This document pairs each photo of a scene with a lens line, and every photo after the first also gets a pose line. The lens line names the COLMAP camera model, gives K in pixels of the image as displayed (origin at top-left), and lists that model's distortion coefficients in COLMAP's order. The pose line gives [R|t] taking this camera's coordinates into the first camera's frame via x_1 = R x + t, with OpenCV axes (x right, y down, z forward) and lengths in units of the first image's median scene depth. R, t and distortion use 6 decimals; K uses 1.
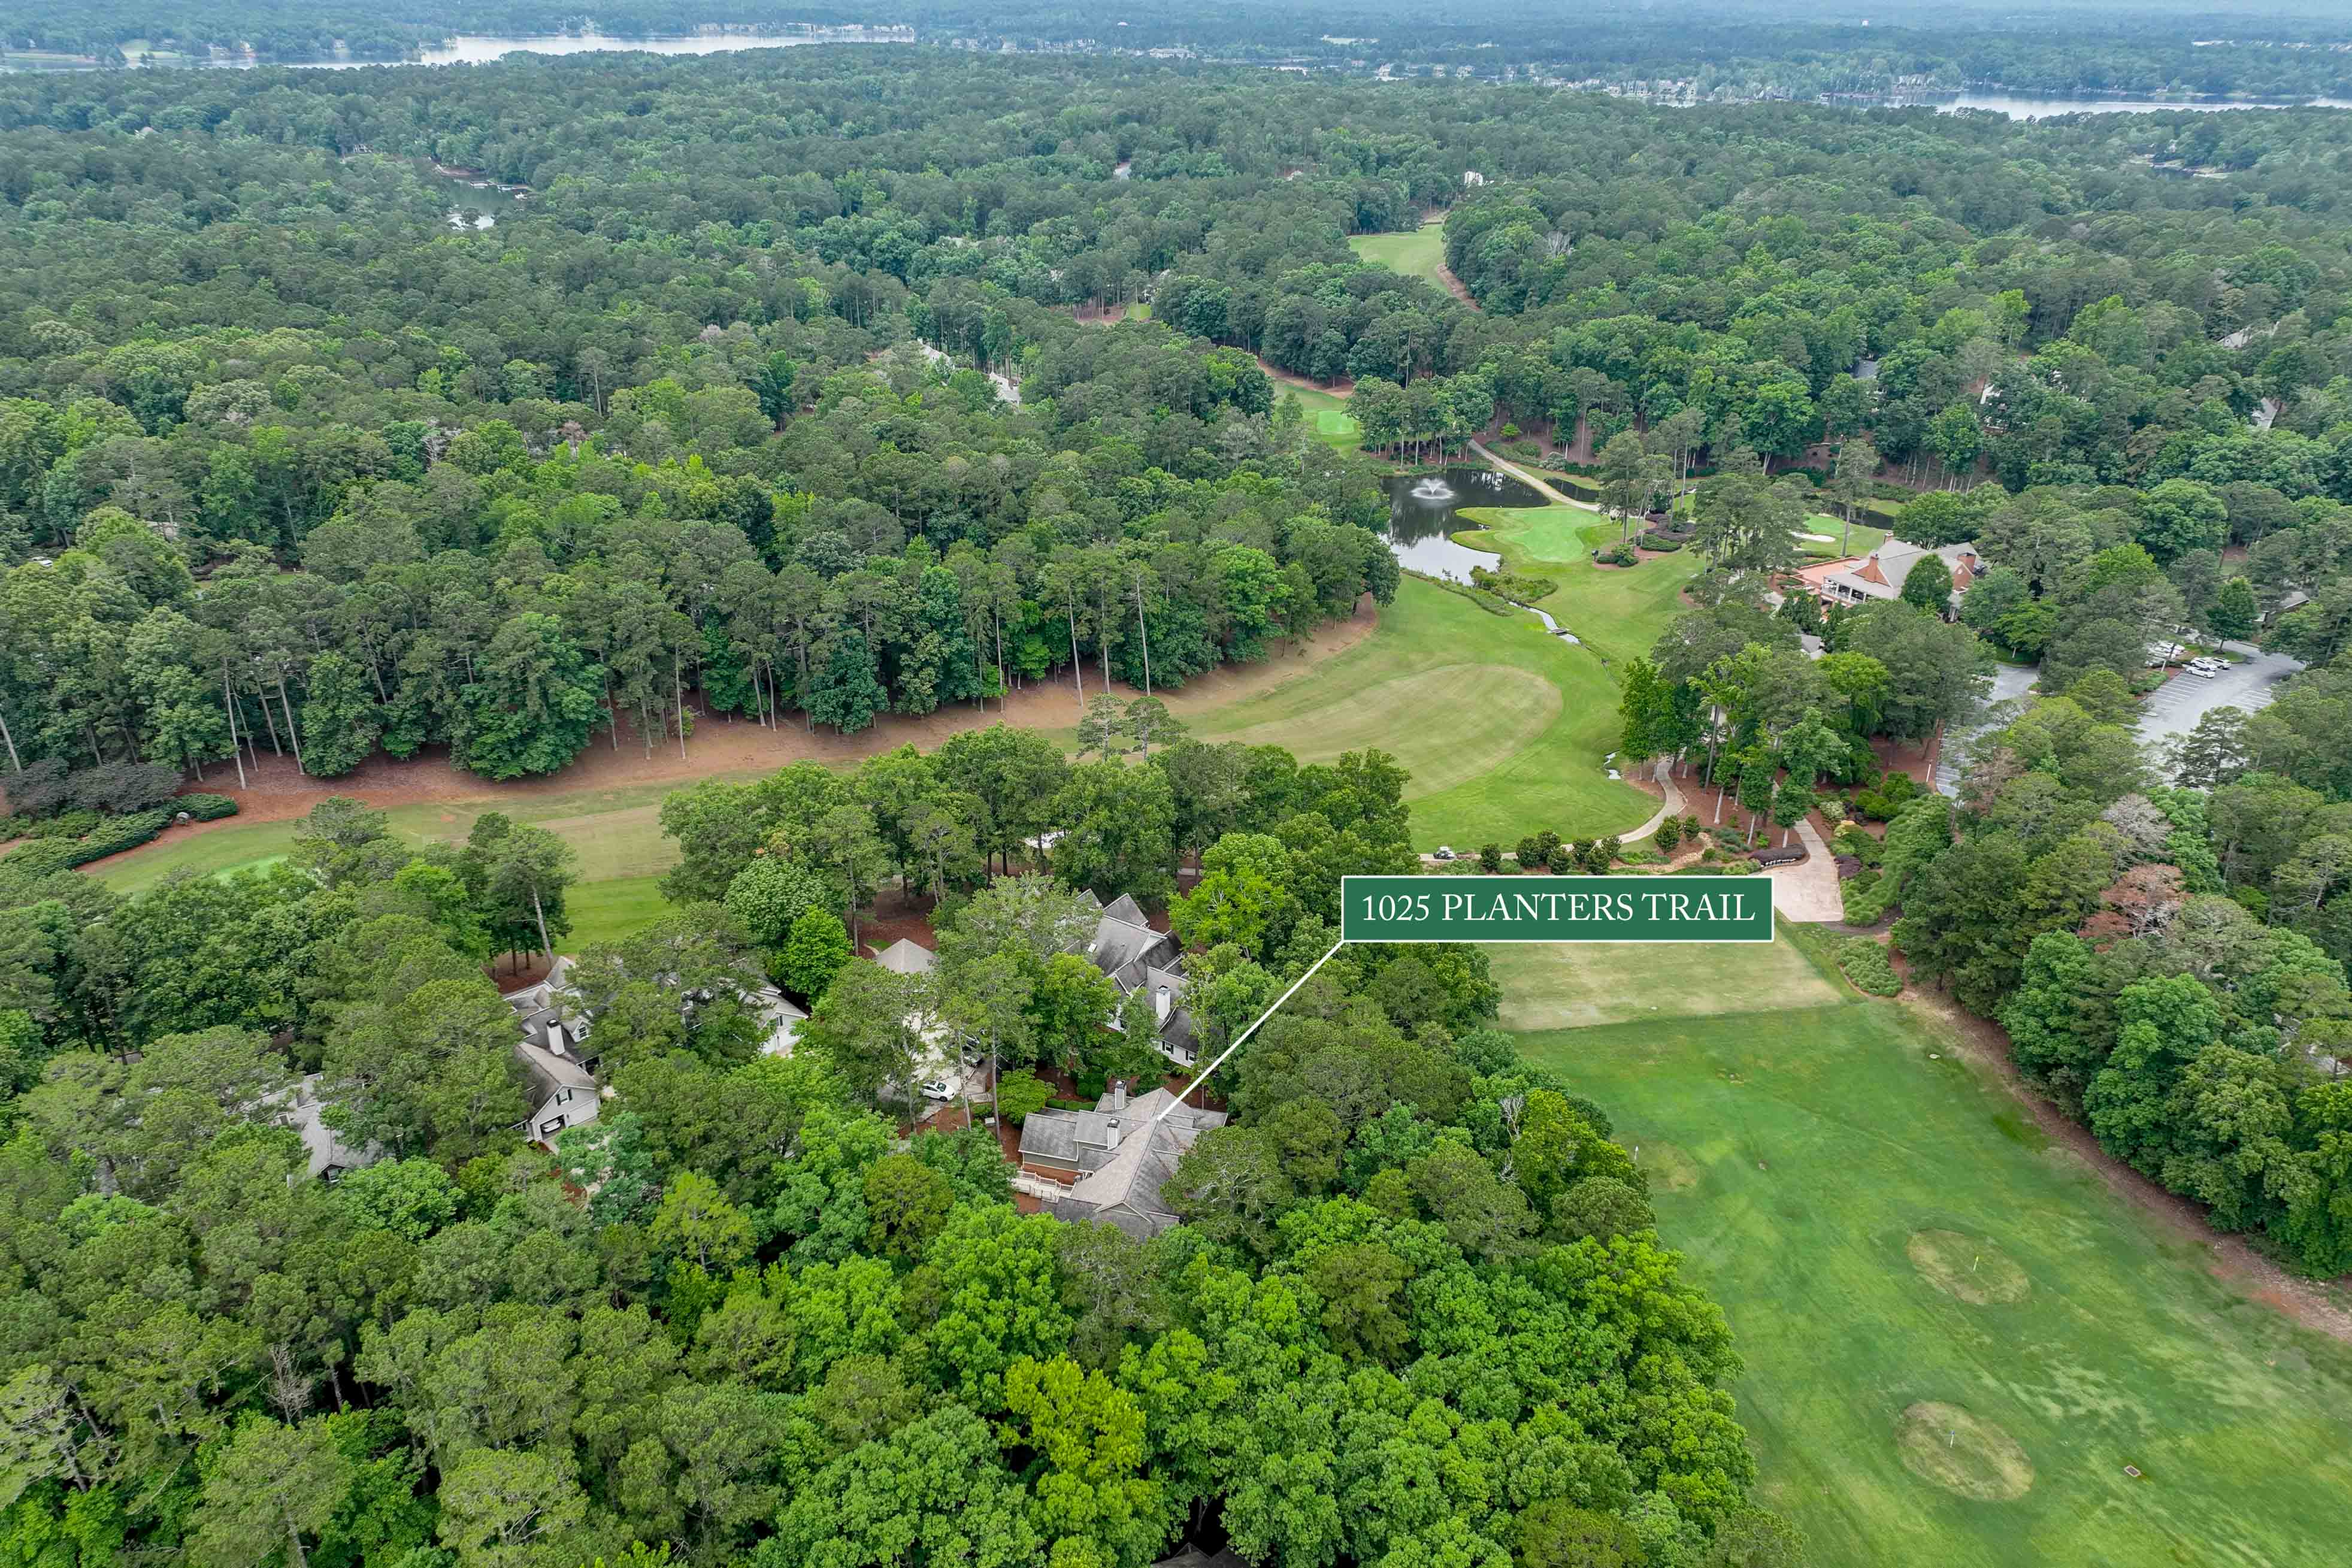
lens RADIAL K [[1652.3, 0, 1177.5], [0, 1652.3, 779.1], [0, 0, 1]] dist [0.003104, 0.013101]
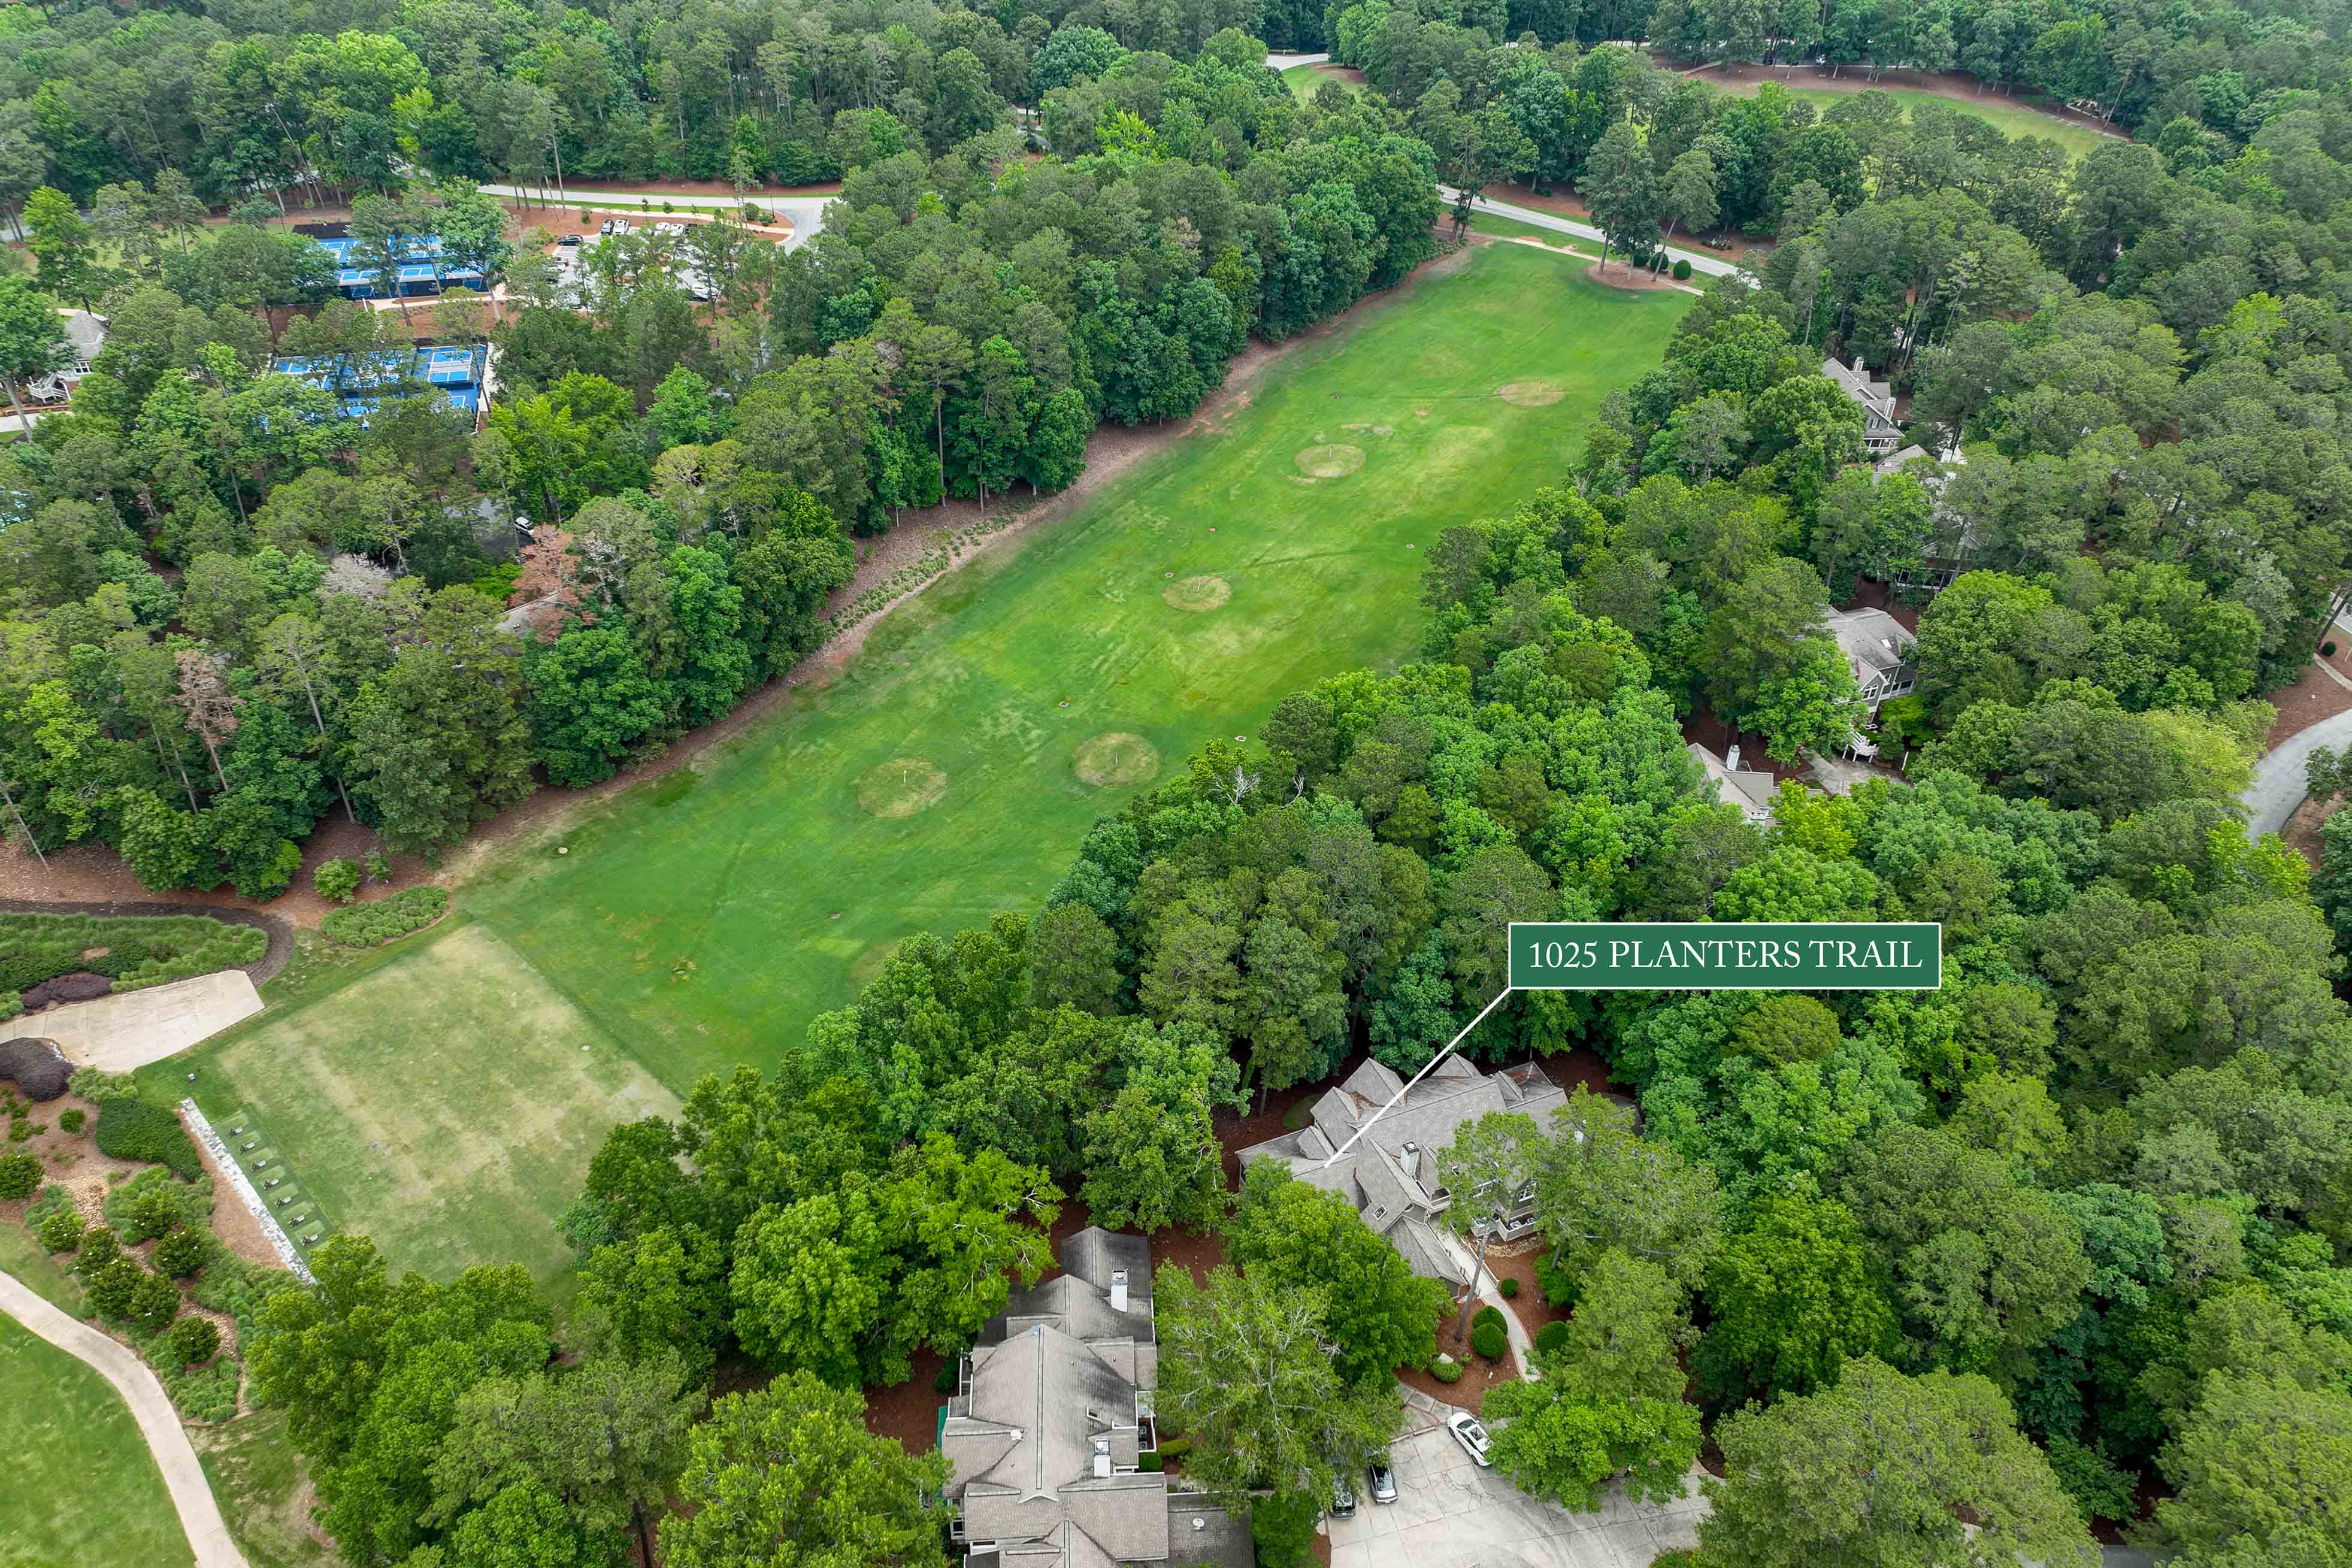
lens RADIAL K [[1652.3, 0, 1181.0], [0, 1652.3, 785.6], [0, 0, 1]] dist [0.003104, 0.013101]
pose [[-0.611111, -0.492848, 0.619390, -0.419505], [0.312812, 0.568440, 0.760937, -0.604504], [-0.727112, 0.658769, -0.193211, 1.204846]]
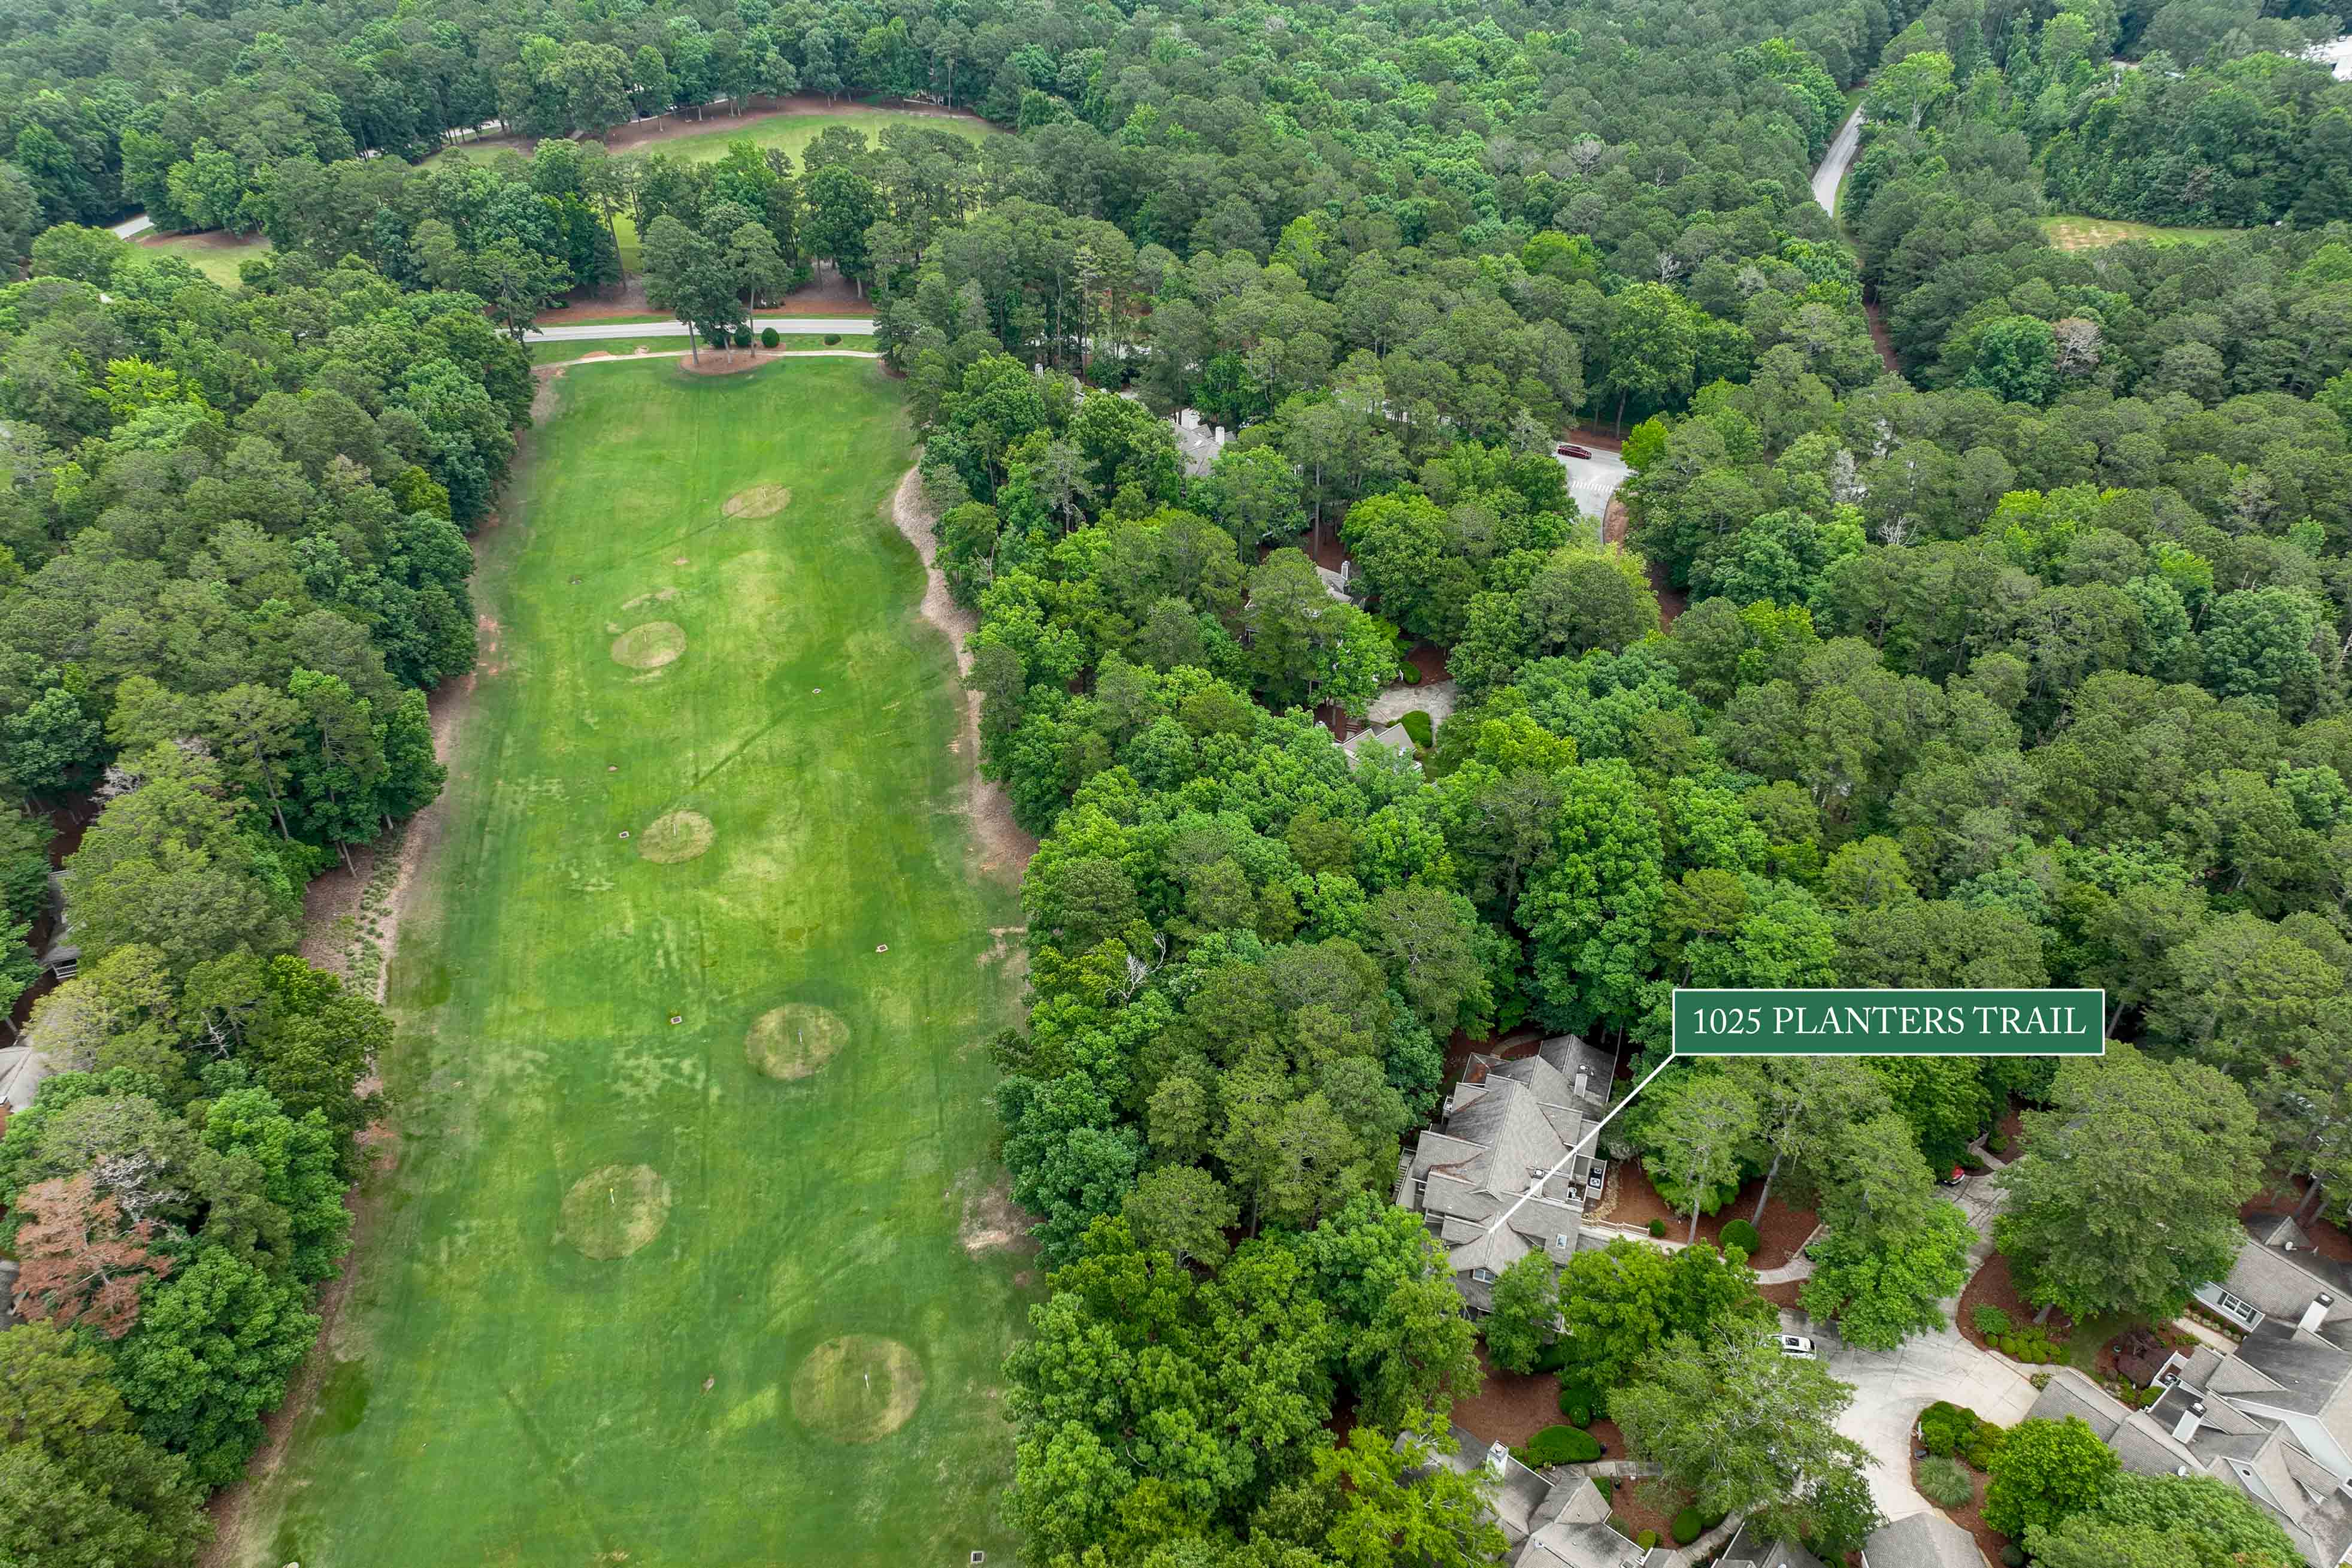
lens RADIAL K [[1652.3, 0, 1173.0], [0, 1652.3, 785.4], [0, 0, 1]] dist [0.003104, 0.013101]
pose [[-0.994352, -0.063879, 0.084761, 0.101152], [0.043922, 0.479352, 0.876523, -0.719737], [-0.096622, 0.875295, -0.473839, 1.343905]]
